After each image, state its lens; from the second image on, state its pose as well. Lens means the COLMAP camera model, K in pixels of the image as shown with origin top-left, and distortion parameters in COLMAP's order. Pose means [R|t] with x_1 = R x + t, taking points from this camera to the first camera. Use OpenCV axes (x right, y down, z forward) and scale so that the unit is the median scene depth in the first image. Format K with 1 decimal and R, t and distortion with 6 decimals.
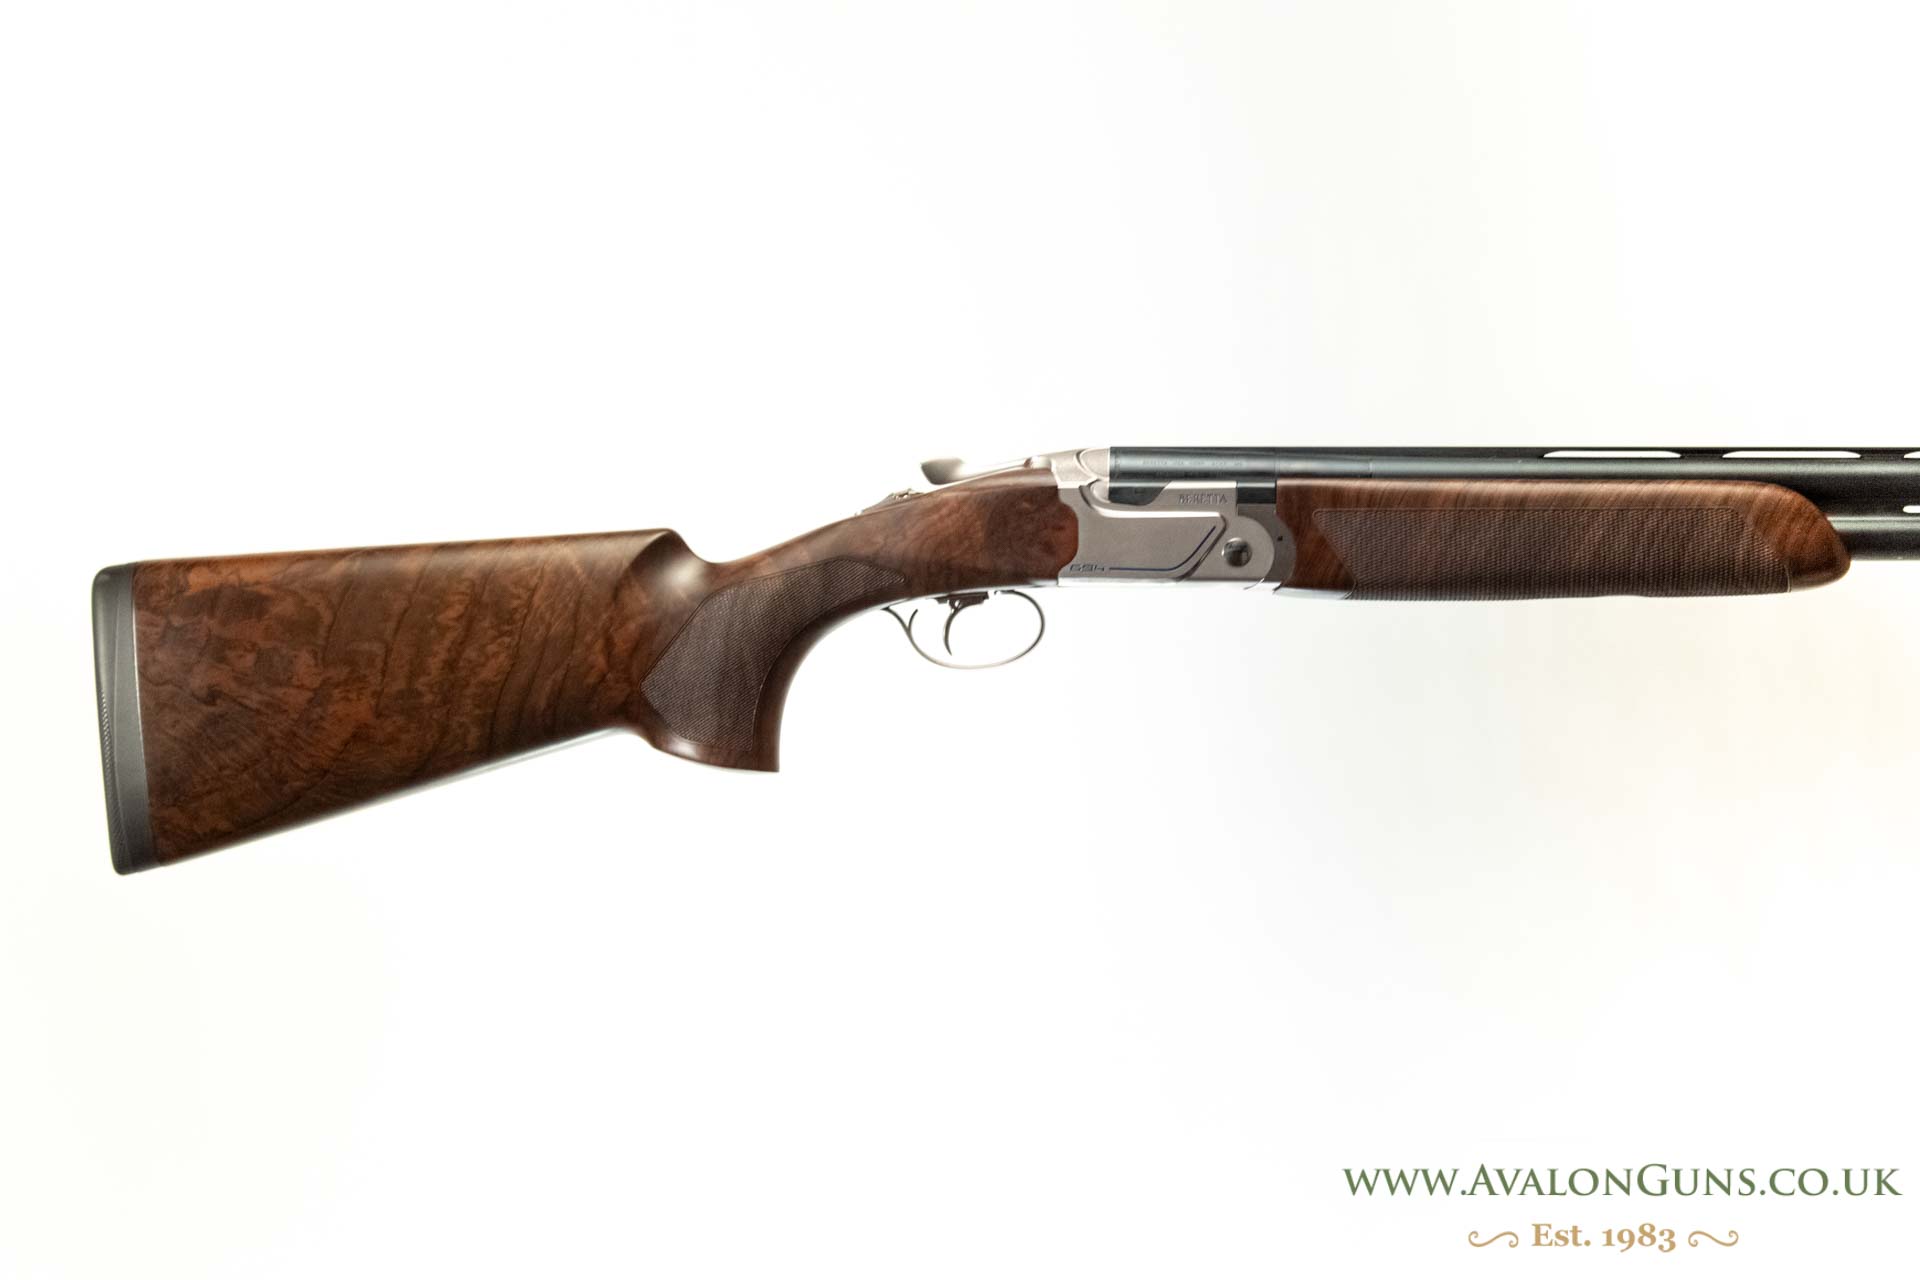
lens RADIAL K [[4251.4, 0, 959.3], [0, 4251.4, 638.7], [0, 0, 1]] dist [-0.043741, 0.000000]
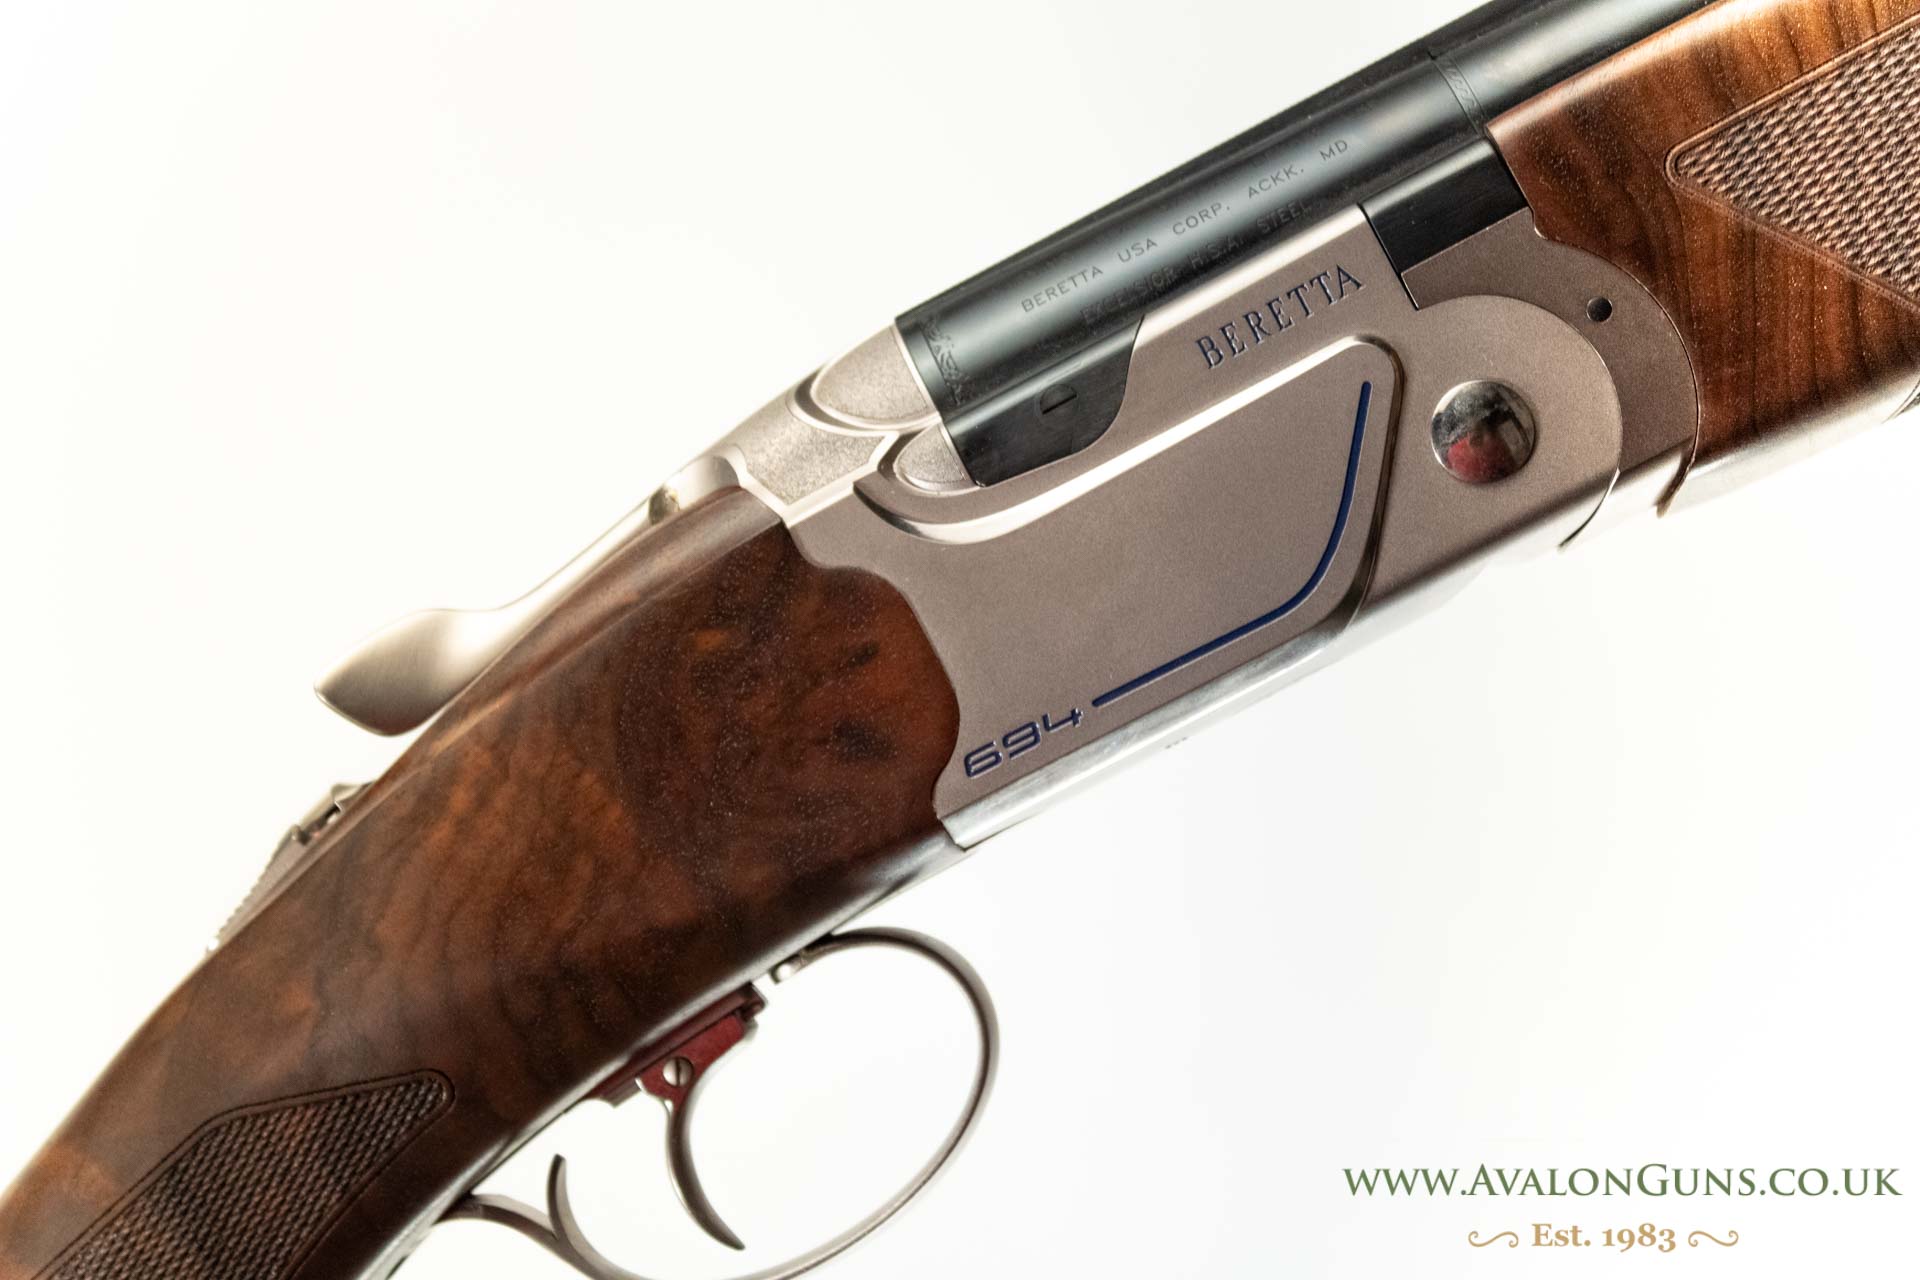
lens RADIAL K [[4343.5, 0, 959.8], [0, 4343.5, 636.3], [0, 0, 1]] dist [0.115705, 0.000000]
pose [[0.886350, -0.462660, 0.018137, 0.024733], [0.462453, 0.882665, -0.083905, -0.000961], [0.022810, 0.082757, 0.996309, 0.722044]]
